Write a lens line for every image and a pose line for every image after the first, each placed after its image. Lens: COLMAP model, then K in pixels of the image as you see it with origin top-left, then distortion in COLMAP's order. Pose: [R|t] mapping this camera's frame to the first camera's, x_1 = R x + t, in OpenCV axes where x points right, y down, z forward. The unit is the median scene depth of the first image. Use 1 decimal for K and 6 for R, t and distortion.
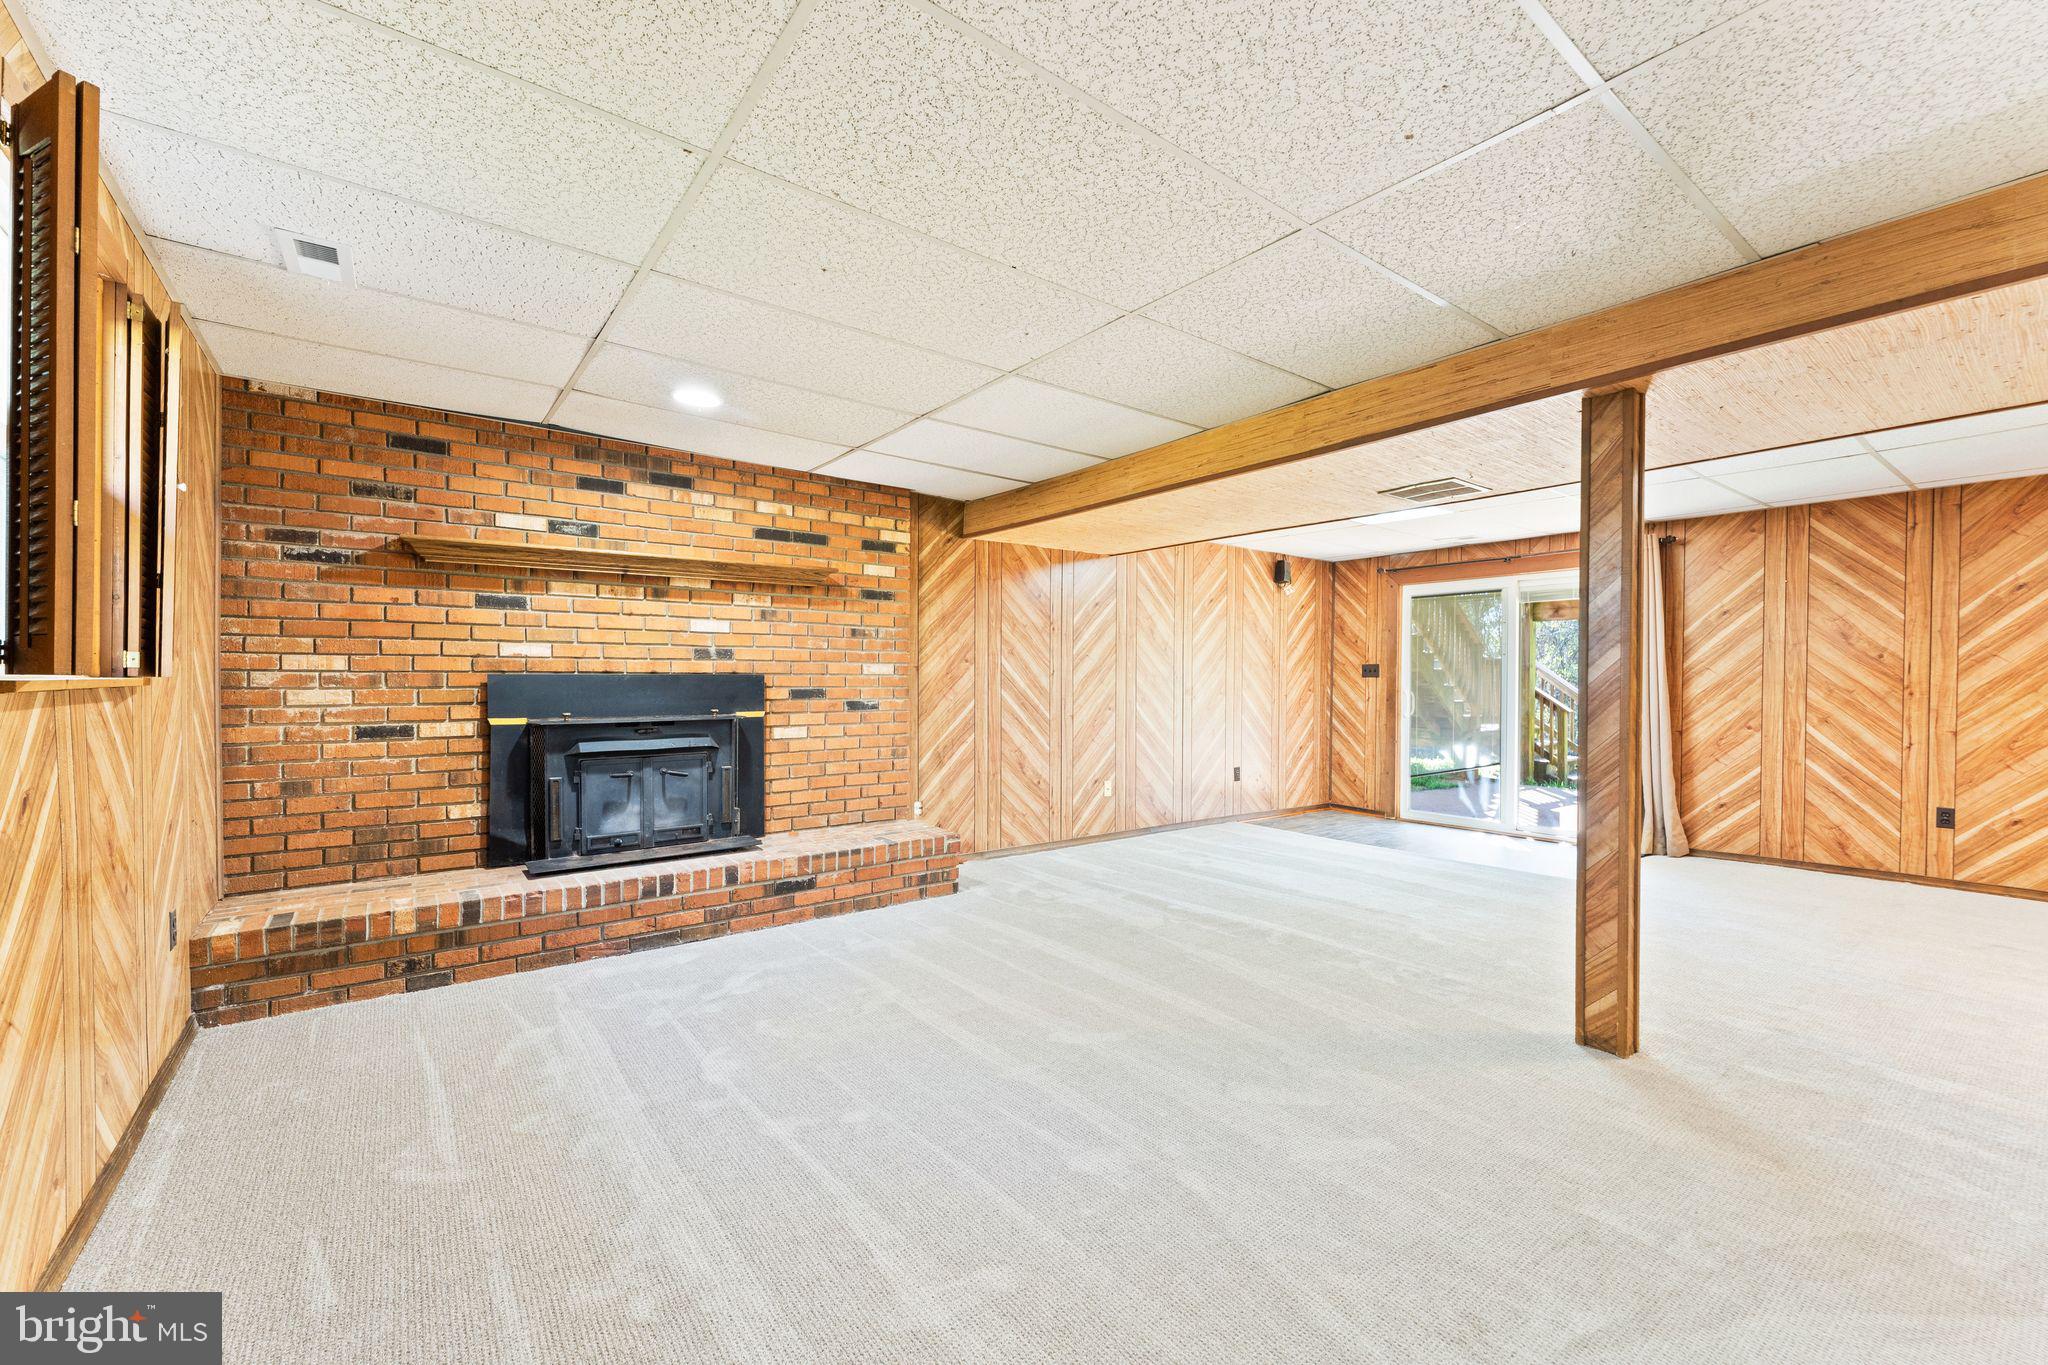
lens RADIAL K [[823.2, 0, 1008.9], [0, 823.2, 691.5], [0, 0, 1]] dist [-0.002701, -0.000029]
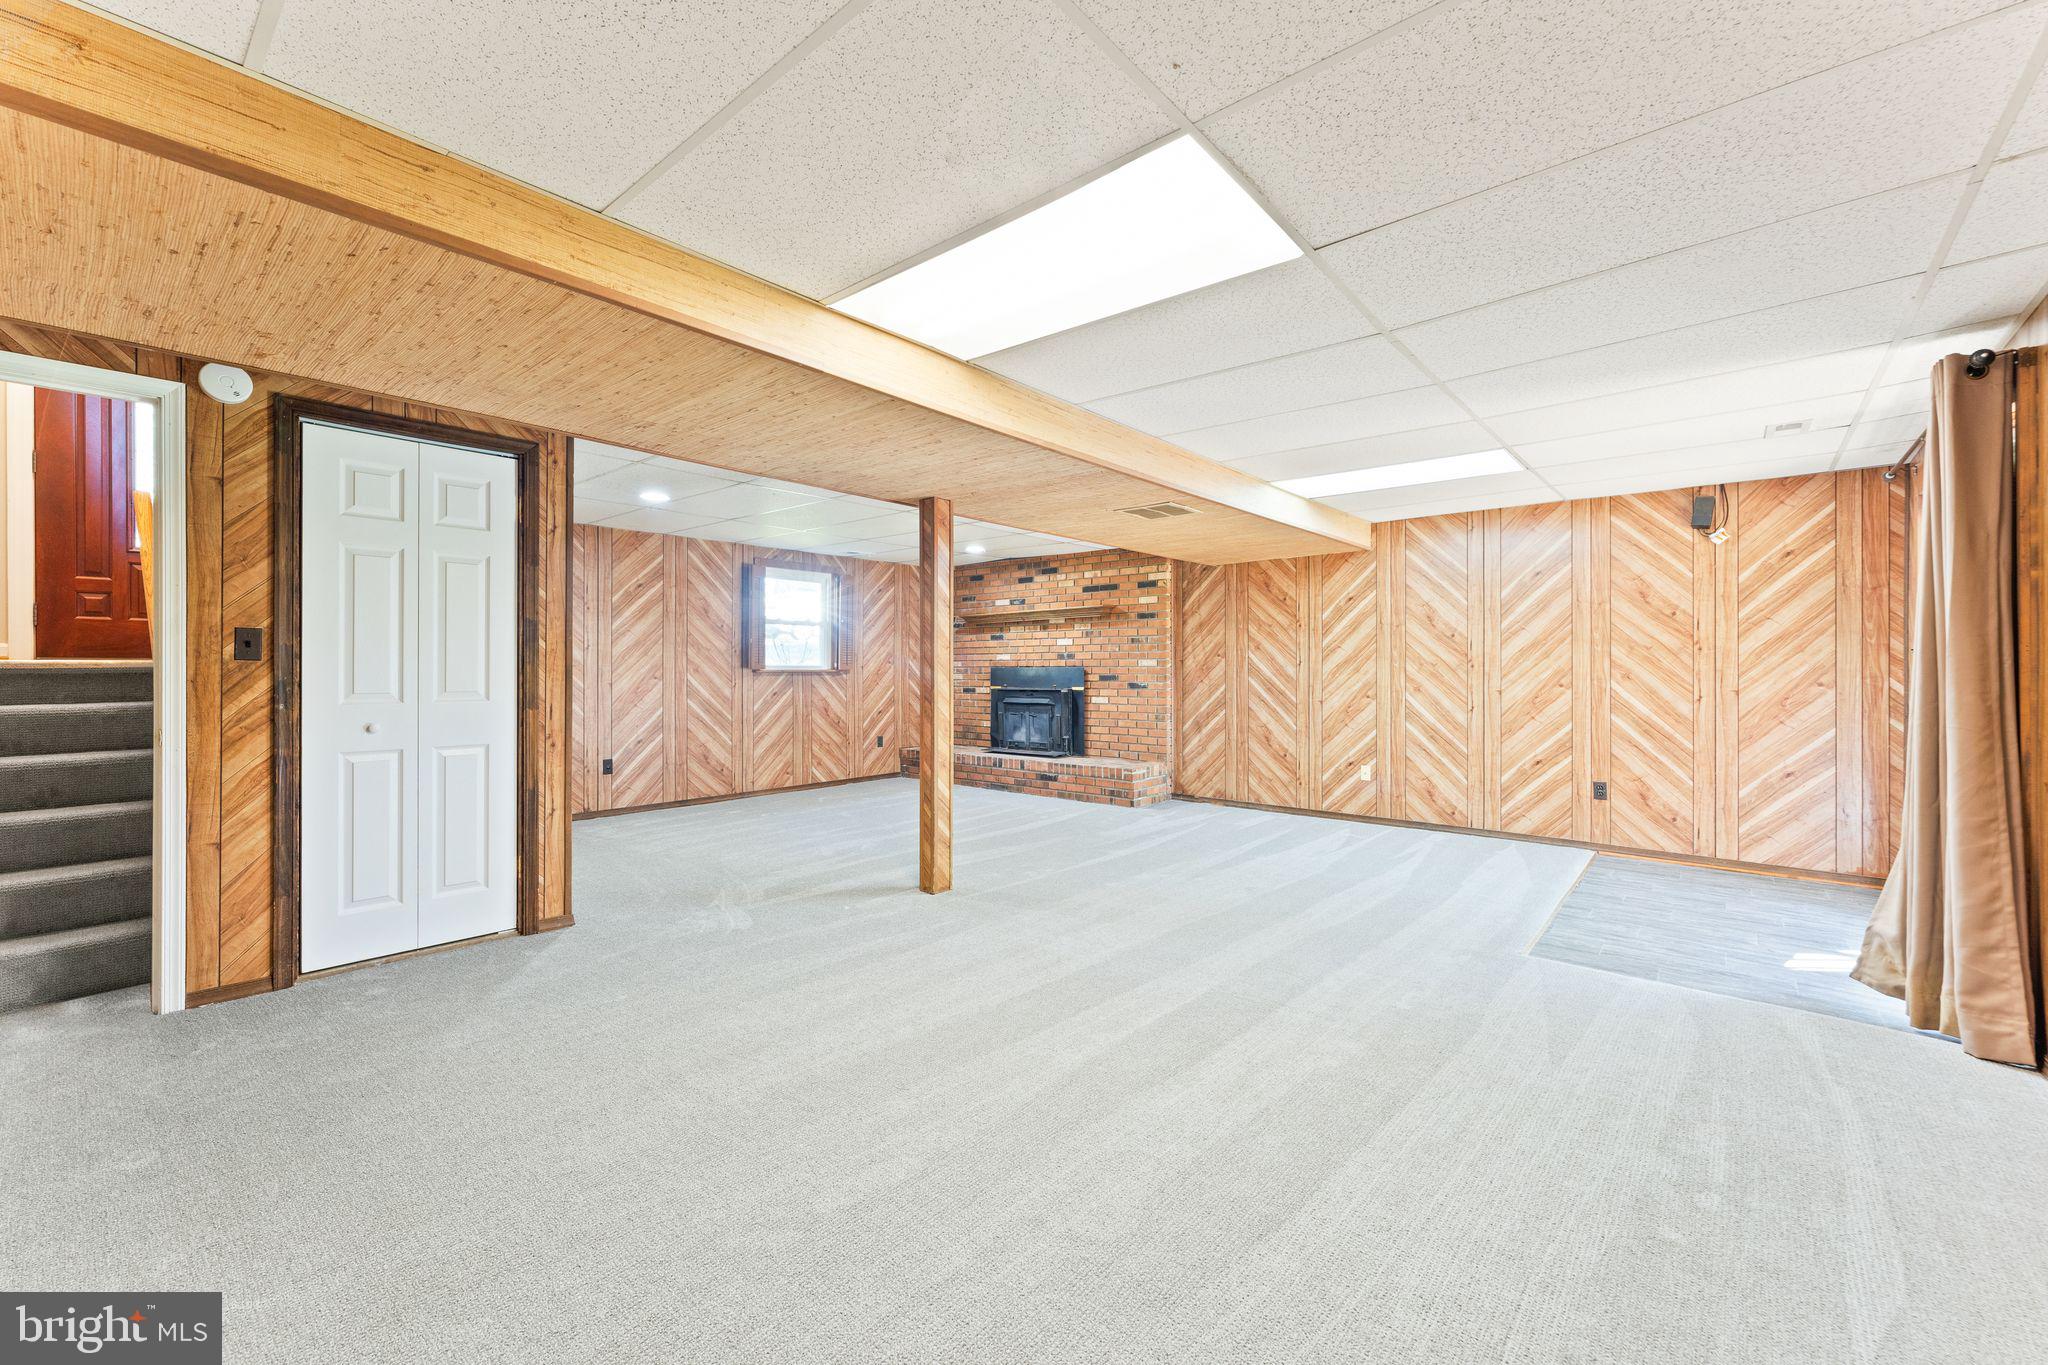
lens RADIAL K [[823.2, 0, 1035.3], [0, 823.2, 669.5], [0, 0, 1]] dist [-0.002701, -0.000029]
pose [[0.218771, -0.000865, -0.975776, 1.601646], [-0.010675, 0.999938, -0.003280, -0.008747], [0.975718, 0.011134, 0.218748, 0.546476]]
